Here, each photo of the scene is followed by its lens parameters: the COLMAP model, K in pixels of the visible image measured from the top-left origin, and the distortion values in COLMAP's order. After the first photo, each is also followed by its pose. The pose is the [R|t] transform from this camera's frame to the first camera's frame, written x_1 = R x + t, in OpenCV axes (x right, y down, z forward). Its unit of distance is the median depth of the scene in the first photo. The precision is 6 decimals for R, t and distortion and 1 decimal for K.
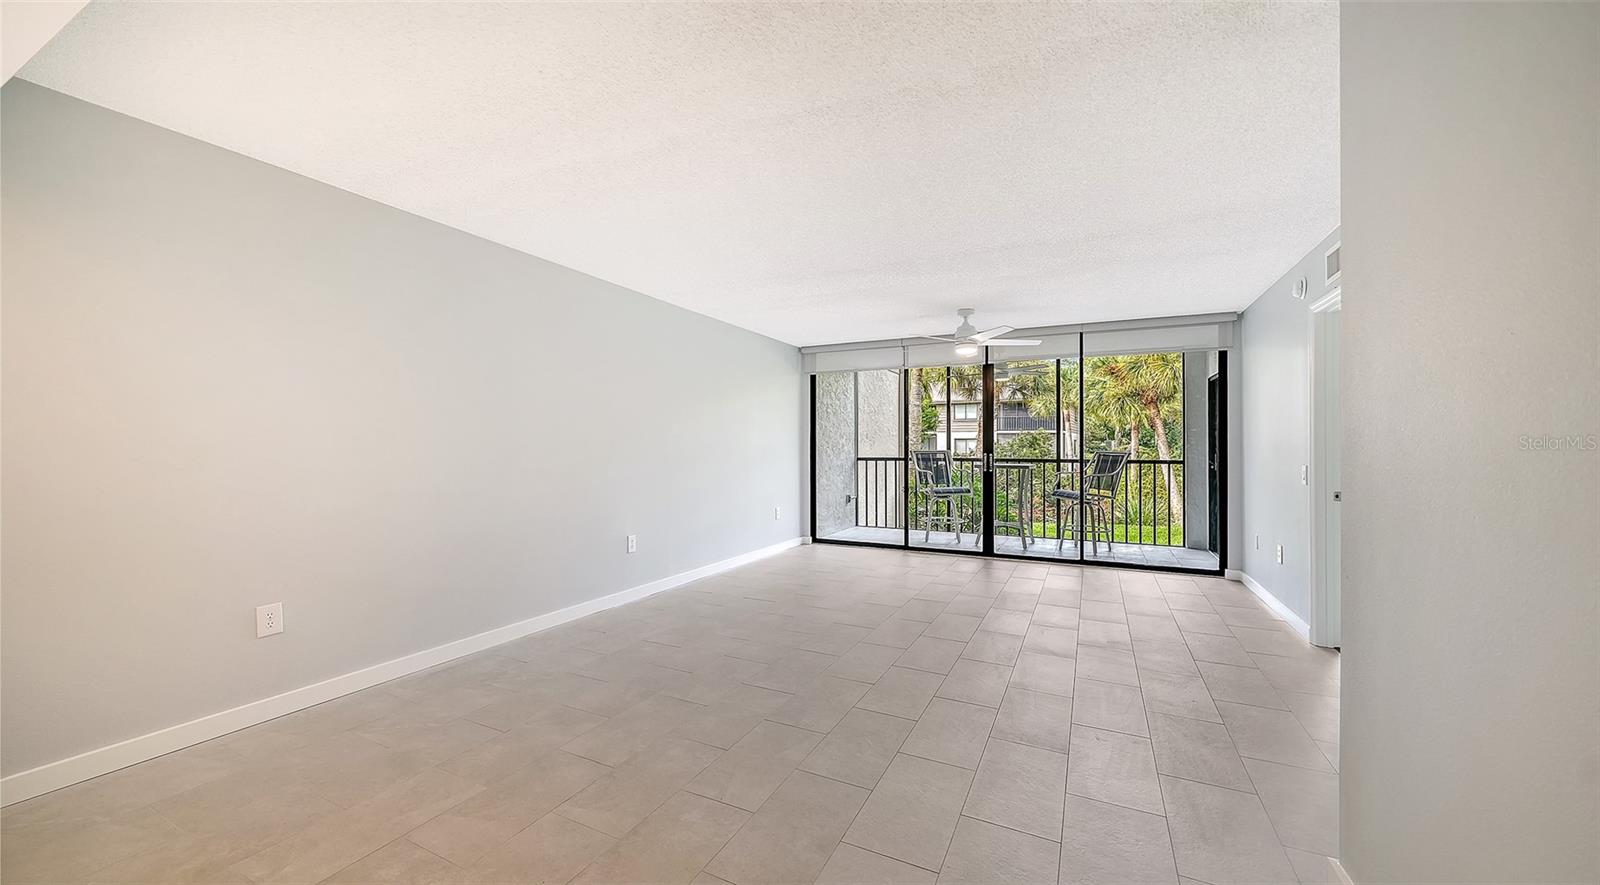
lens RADIAL K [[597.5, 0, 797.4], [0, 597.5, 442.1], [0, 0, 1]] dist [0.000408, -0.000196]
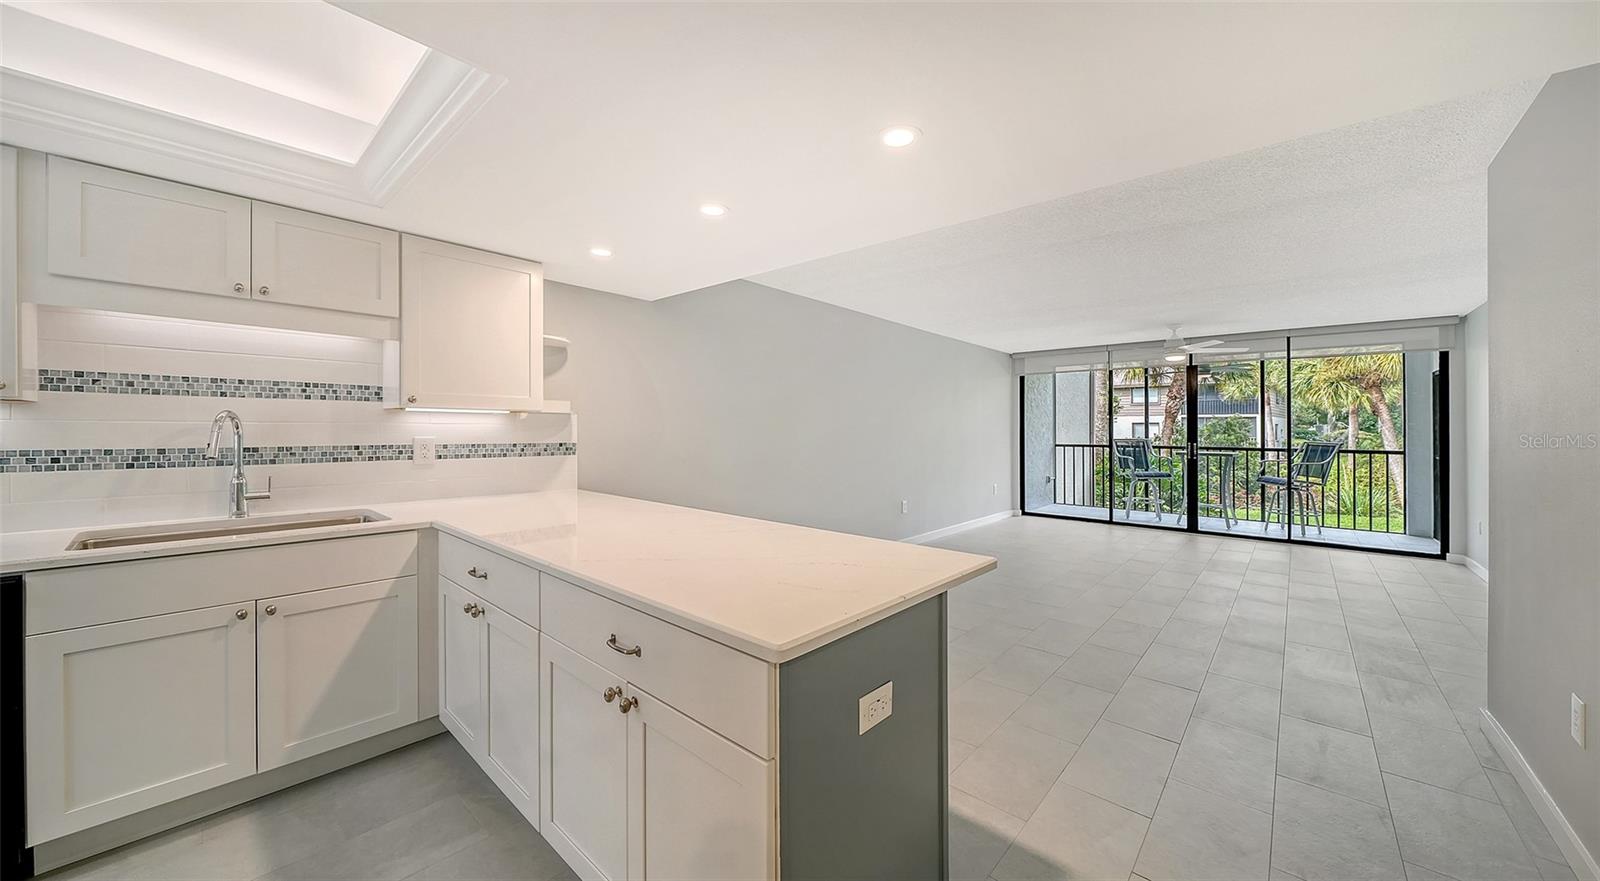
lens RADIAL K [[556.9, 0, 799.1], [0, 556.9, 421.2], [0, 0, 1]] dist [-0.006734, -0.000622]
pose [[0.962437, -0.000538, -0.271504, -0.103259], [-0.001088, 0.999982, -0.005837, -0.013839], [0.271502, 0.005913, 0.962420, -0.202824]]
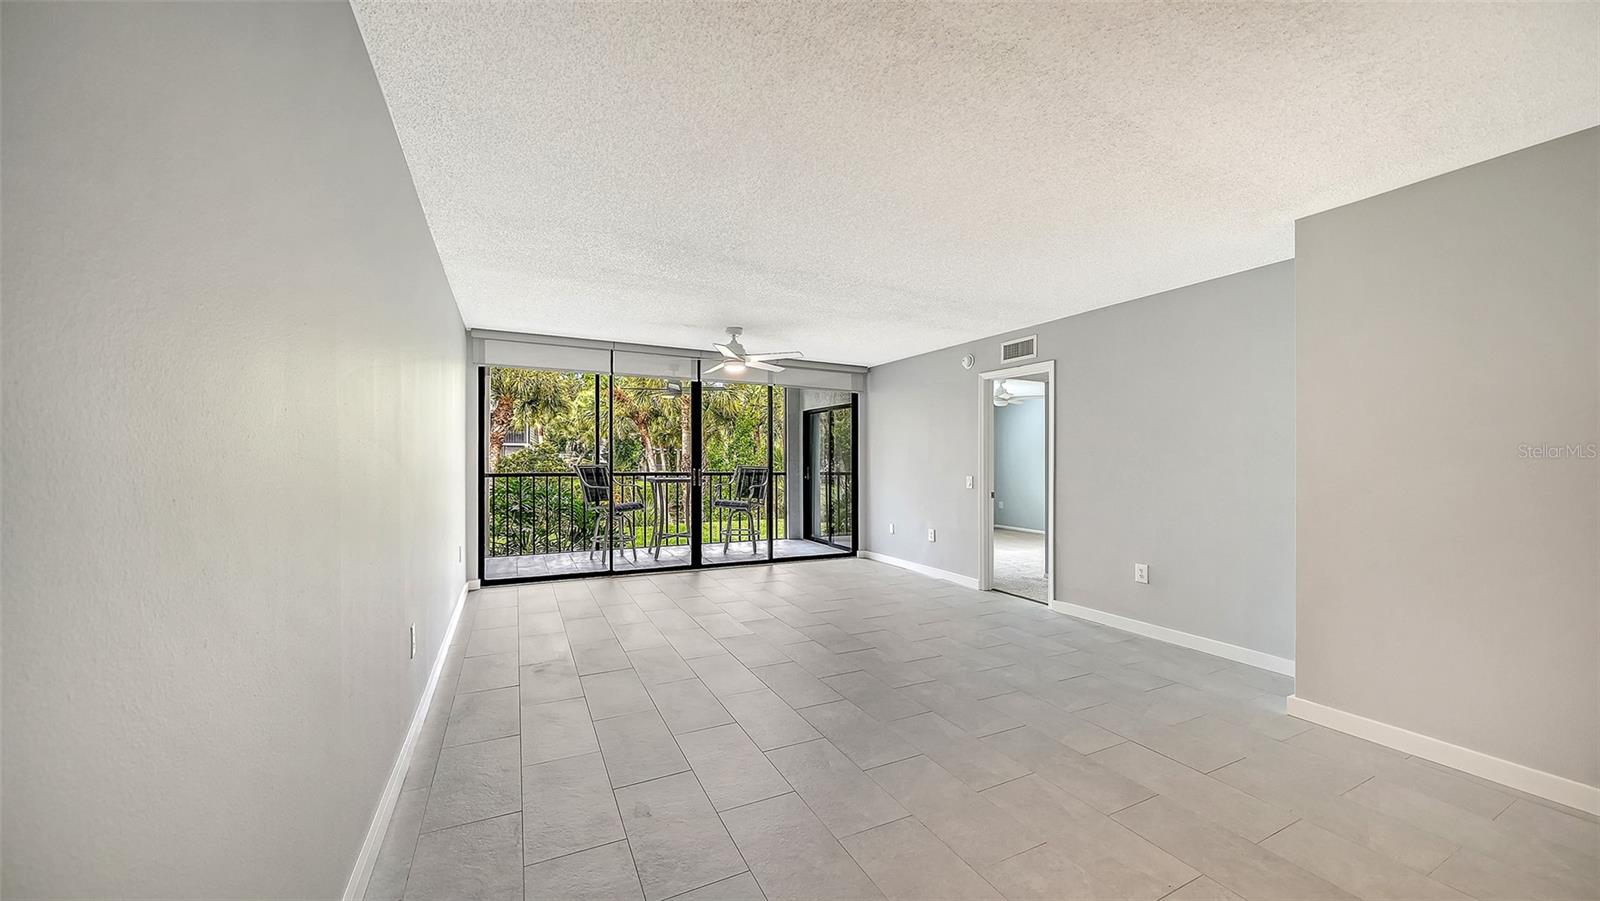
lens RADIAL K [[551.7, 0, 777.6], [0, 551.7, 447.7], [0, 0, 1]] dist [-0.009331, -0.000128]
pose [[0.611744, 0.020869, 0.790780, -0.302177], [-0.011267, 0.999780, -0.017669, -0.001015], [-0.790975, 0.001899, 0.611845, 0.267820]]
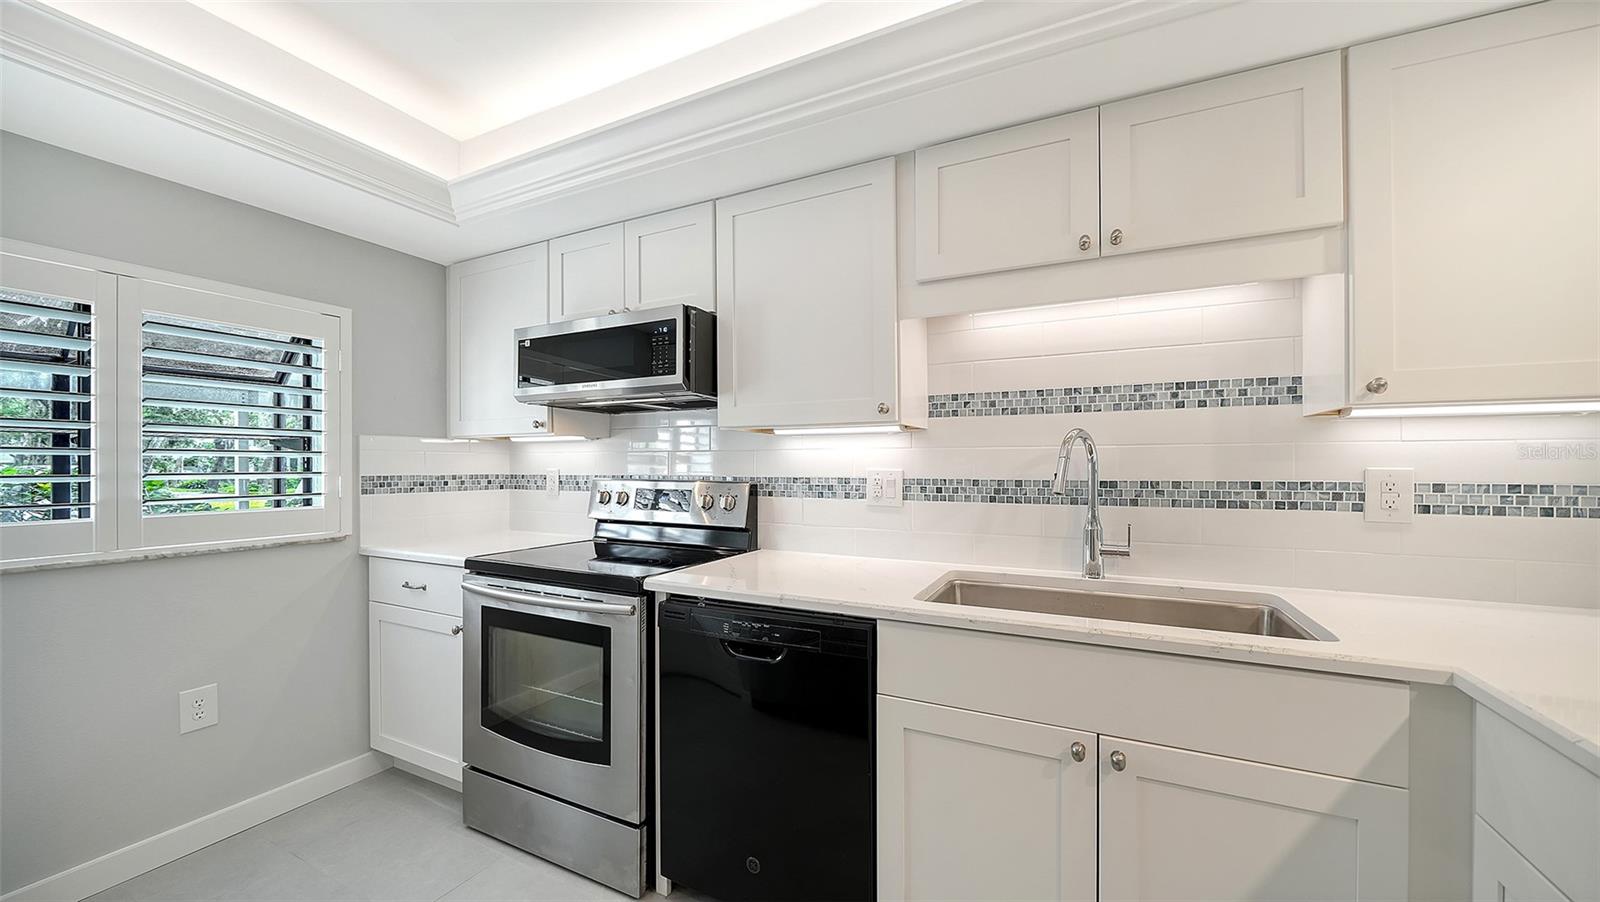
lens RADIAL K [[598.5, 0, 794.9], [0, 598.5, 481.6], [0, 0, 1]] dist [-0.002719, -0.001385]
pose [[-0.012827, 0.022883, -0.999656, -0.245049], [0.010360, 0.999687, 0.022751, -0.007023], [0.999864, -0.010064, -0.013060, -0.108383]]
